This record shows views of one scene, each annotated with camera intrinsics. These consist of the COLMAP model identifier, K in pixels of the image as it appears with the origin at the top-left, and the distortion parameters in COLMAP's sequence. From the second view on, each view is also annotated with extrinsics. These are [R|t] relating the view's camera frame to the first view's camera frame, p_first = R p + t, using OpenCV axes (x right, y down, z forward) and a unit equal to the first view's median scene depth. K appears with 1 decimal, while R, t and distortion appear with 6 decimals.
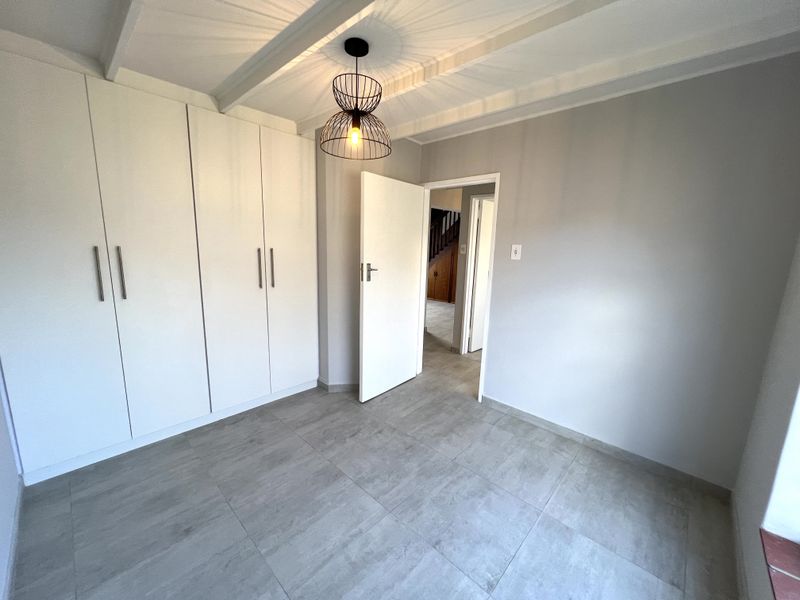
lens RADIAL K [[318.5, 0, 398.0], [0, 318.5, 302.8], [0, 0, 1]] dist [-0.002776, 0.000722]
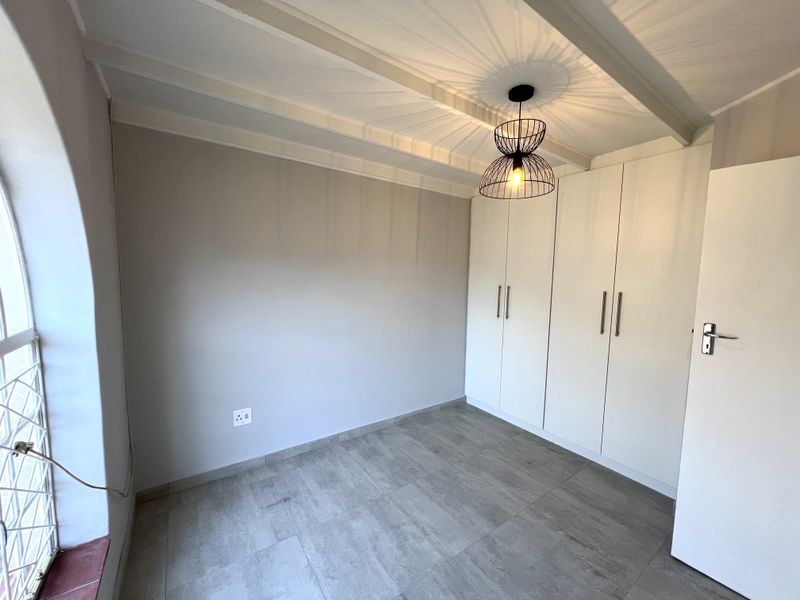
lens RADIAL K [[318.5, 0, 399.7], [0, 318.5, 299.3], [0, 0, 1]] dist [-0.002776, 0.000722]
pose [[-0.200677, 0.047562, -0.978502, 0.768840], [-0.207939, 0.973994, 0.089988, -0.134453], [0.957335, 0.221527, -0.185568, 0.749308]]
